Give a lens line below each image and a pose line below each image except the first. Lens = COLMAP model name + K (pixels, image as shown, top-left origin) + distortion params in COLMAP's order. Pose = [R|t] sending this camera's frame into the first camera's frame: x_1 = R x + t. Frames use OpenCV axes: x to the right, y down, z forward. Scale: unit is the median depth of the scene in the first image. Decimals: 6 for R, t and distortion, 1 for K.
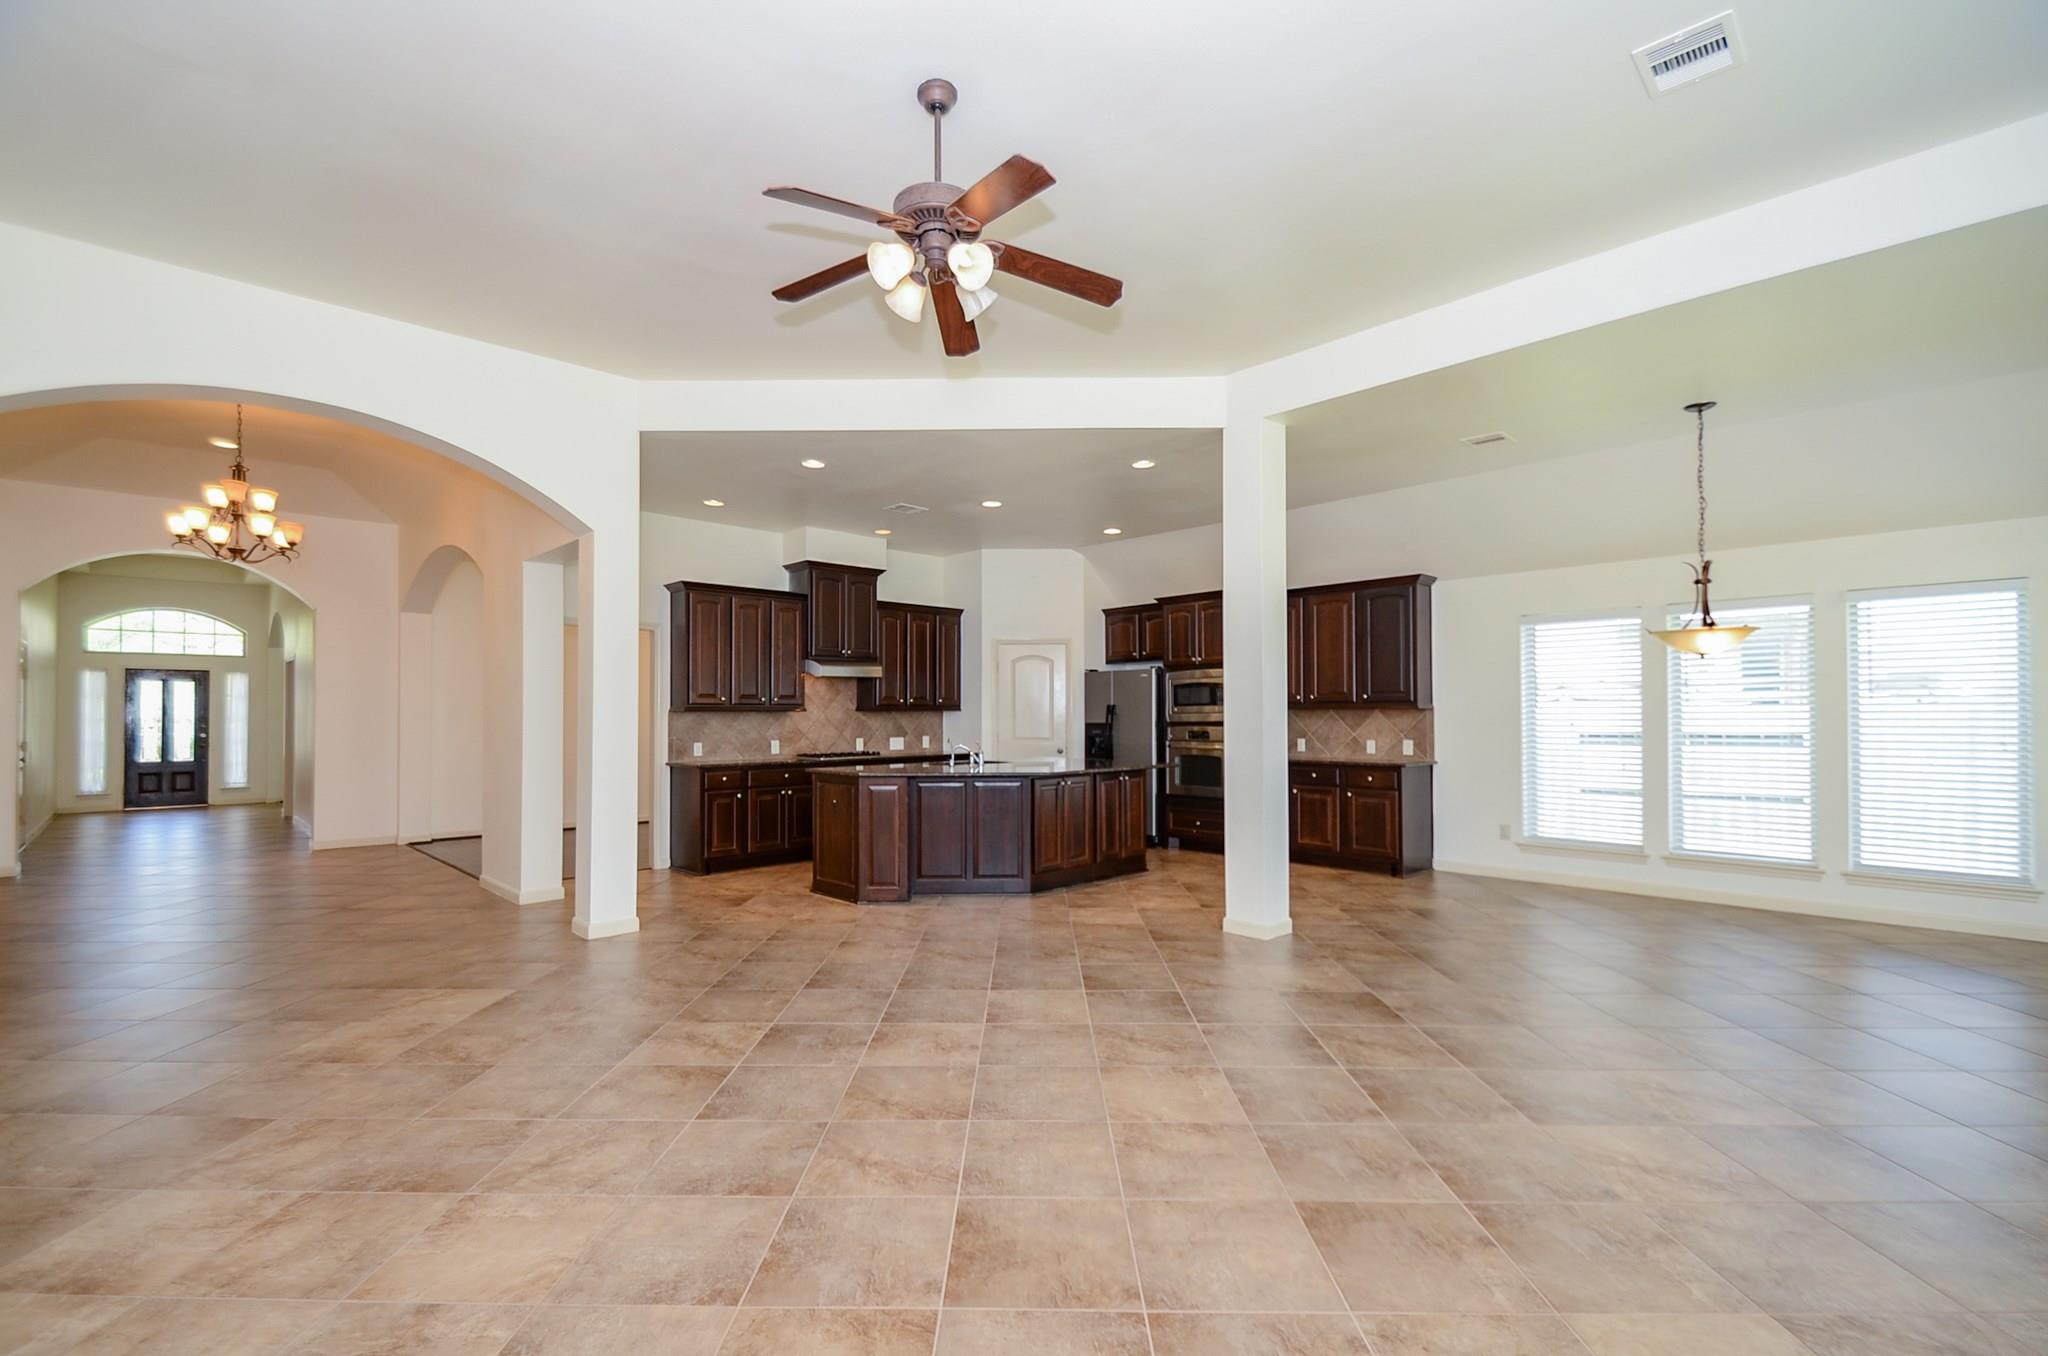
lens RADIAL K [[885.4, 0, 1020.0], [0, 885.4, 700.6], [0, 0, 1]] dist [0.021431, -0.018077]
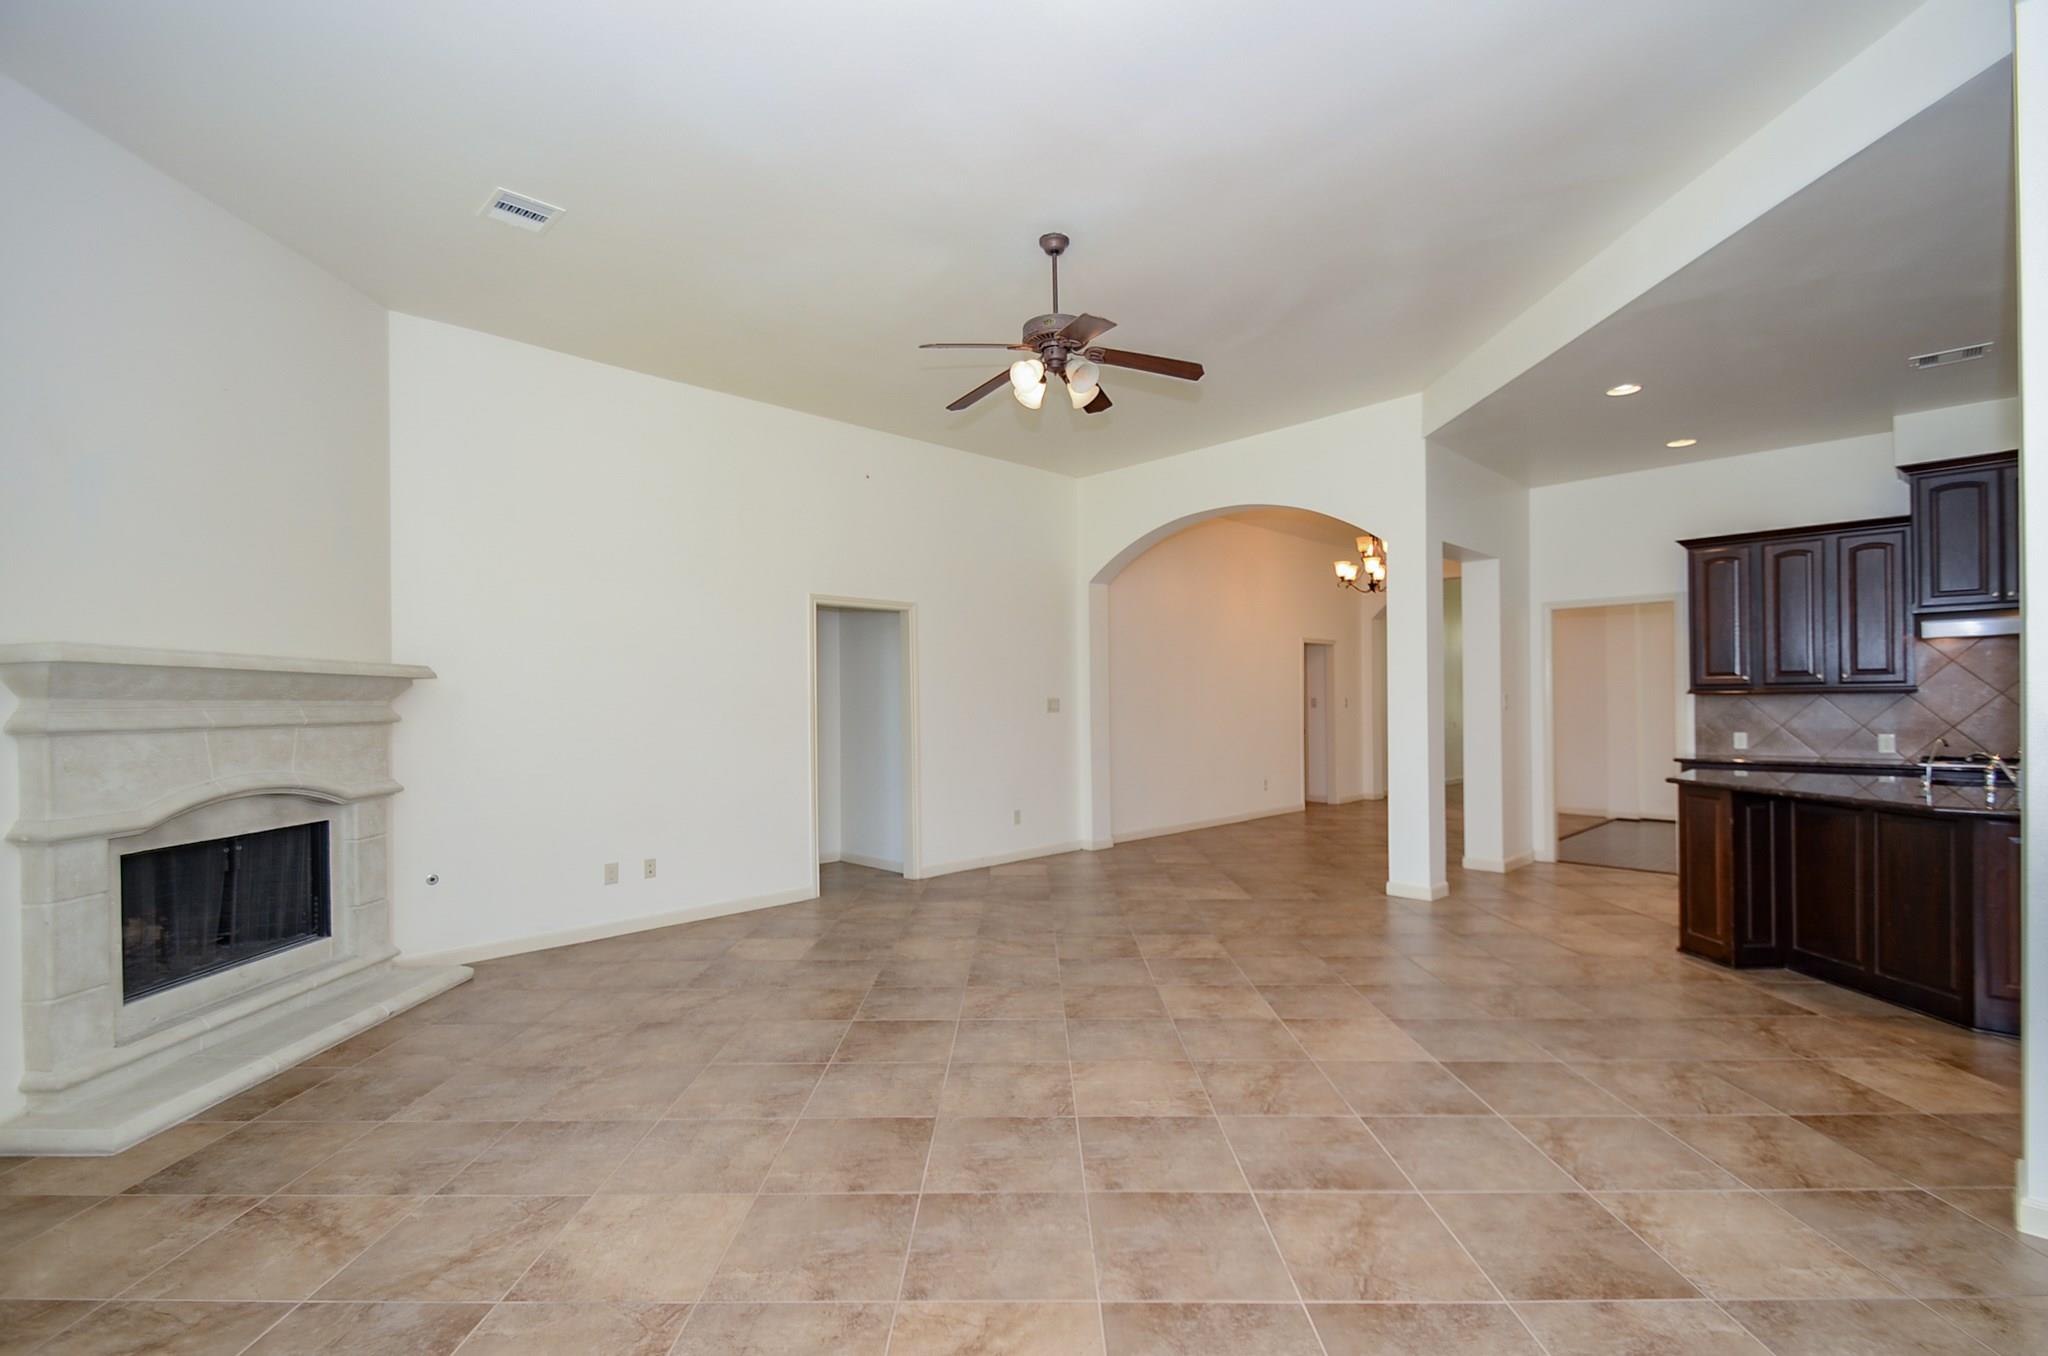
lens RADIAL K [[923.6, 0, 1024.8], [0, 923.6, 693.8], [0, 0, 1]] dist [0.022401, -0.019741]
pose [[0.004203, -0.005159, -0.999978, 0.739125], [0.026259, 0.999642, -0.005047, -0.001106], [0.999646, -0.026237, 0.004337, 0.534120]]
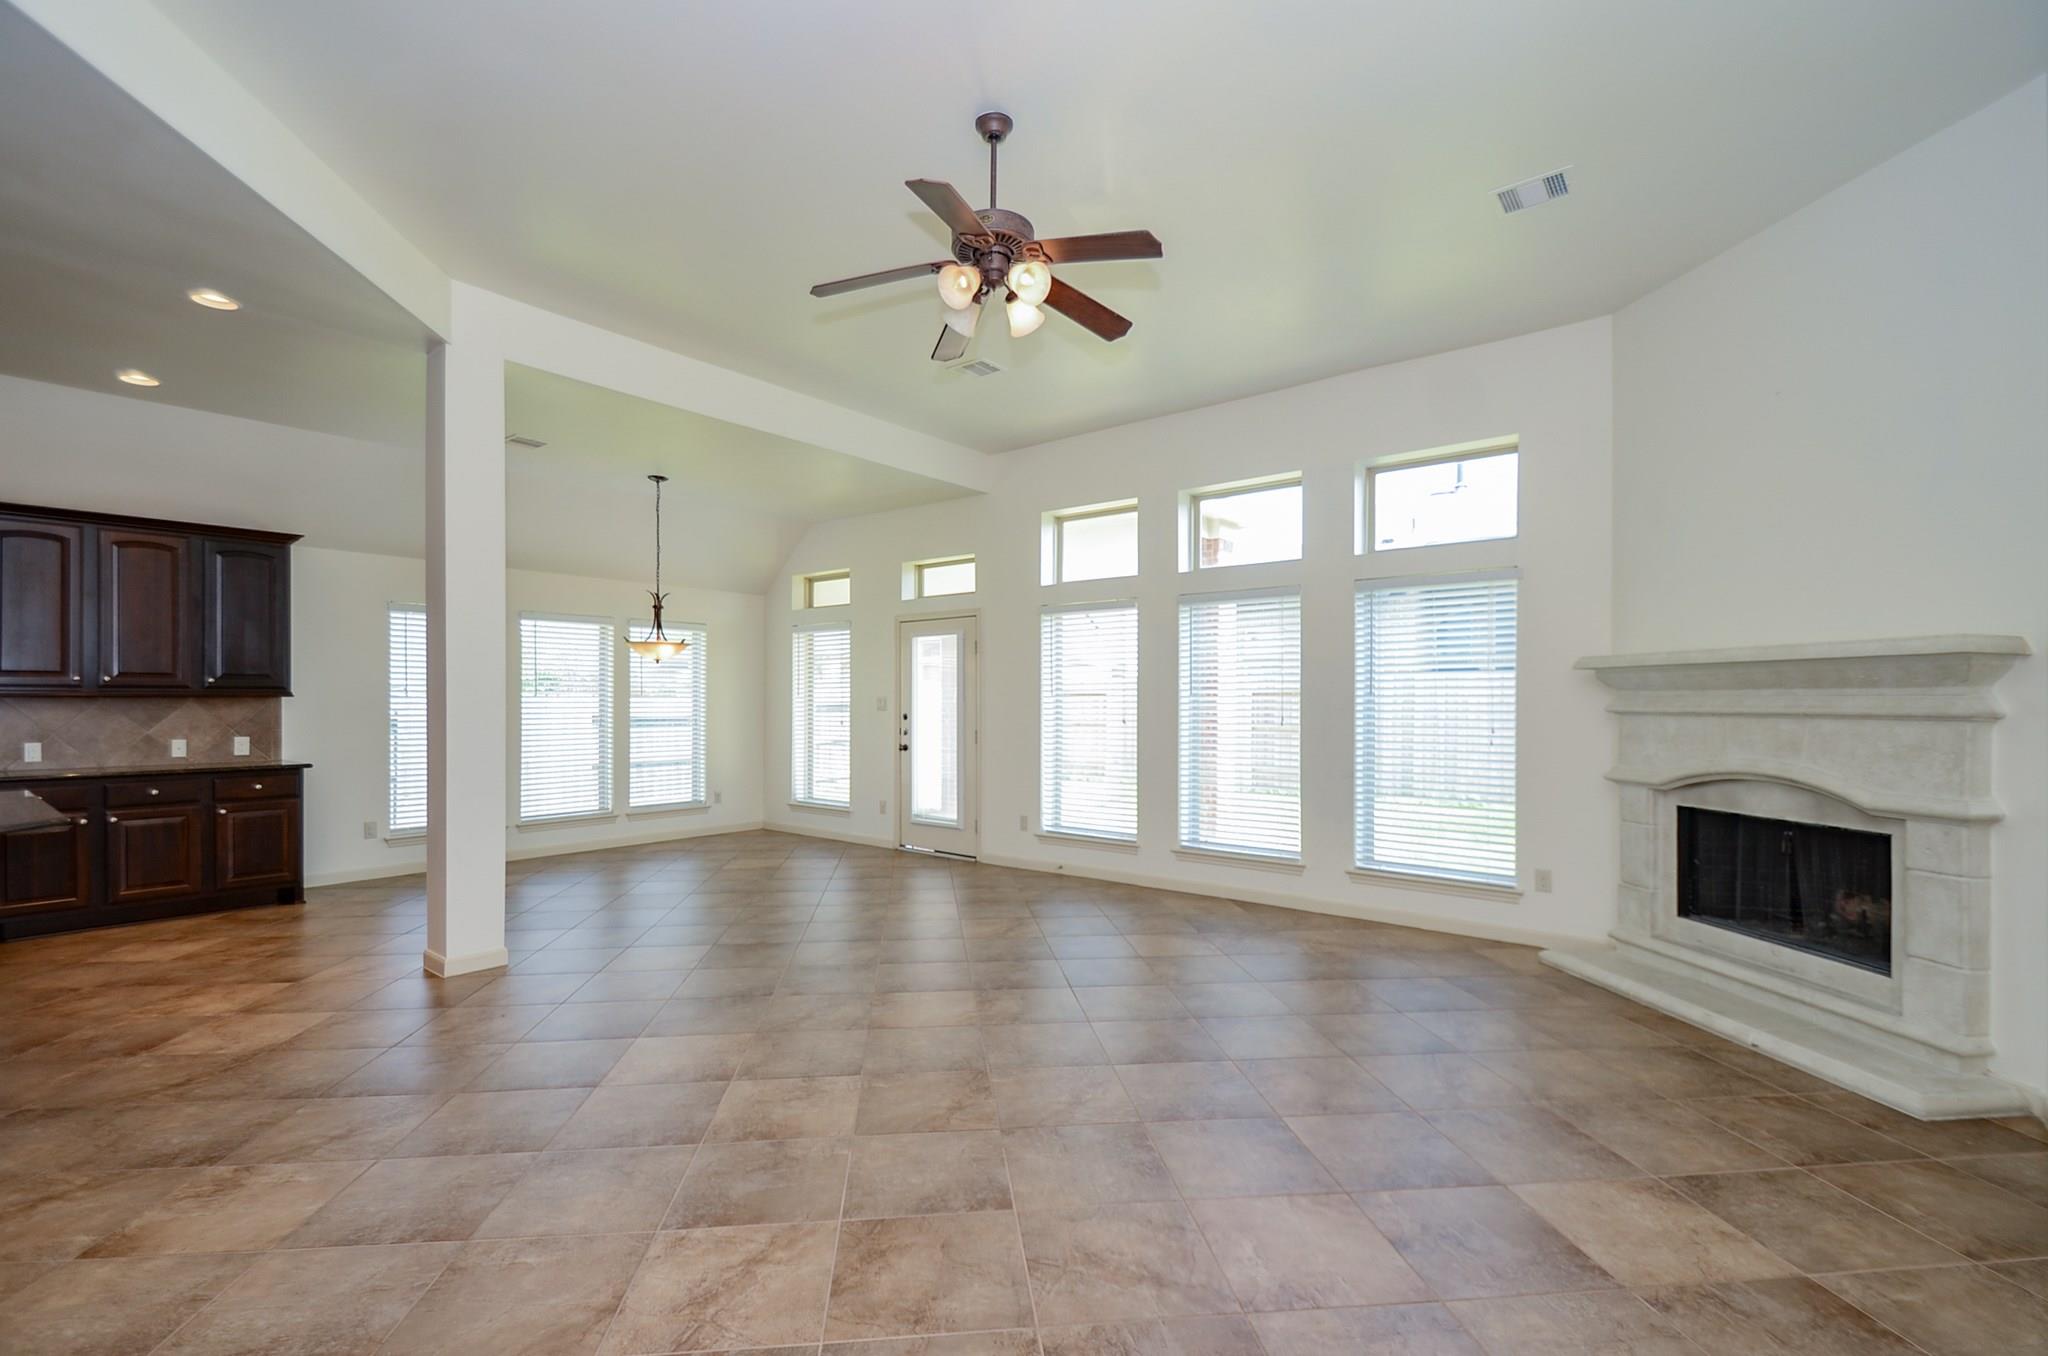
lens RADIAL K [[885.4, 0, 1020.0], [0, 885.4, 700.6], [0, 0, 1]] dist [0.021431, -0.018077]
pose [[-0.115046, 0.004499, 0.993350, -0.661183], [-0.017373, 0.999828, -0.006541, 0.008731], [-0.993208, -0.018010, -0.114948, 0.619091]]
